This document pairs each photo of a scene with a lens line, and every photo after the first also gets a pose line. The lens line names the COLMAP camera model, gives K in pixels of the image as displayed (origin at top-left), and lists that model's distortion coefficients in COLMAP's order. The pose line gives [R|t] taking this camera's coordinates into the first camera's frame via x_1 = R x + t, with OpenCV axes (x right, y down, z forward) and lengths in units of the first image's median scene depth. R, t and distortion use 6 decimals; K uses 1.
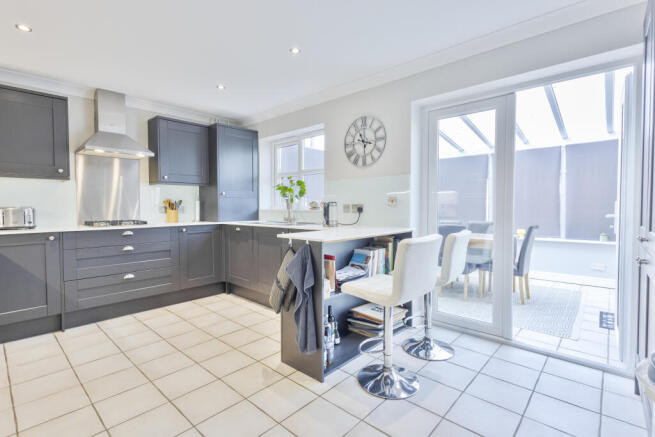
lens RADIAL K [[308.6, 0, 327.8], [0, 308.6, 216.6], [0, 0, 1]] dist [0.002423, 0.000325]
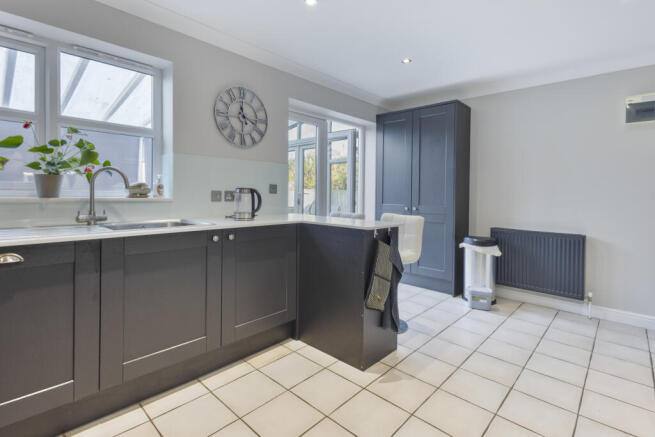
lens RADIAL K [[308.6, 0, 327.0], [0, 308.6, 194.9], [0, 0, 1]] dist [0.002423, 0.000325]
pose [[0.036815, -0.007371, 0.999295, -0.736692], [0.018998, 0.999797, 0.006674, -0.031257], [-0.999141, 0.018739, 0.036948, 0.754061]]
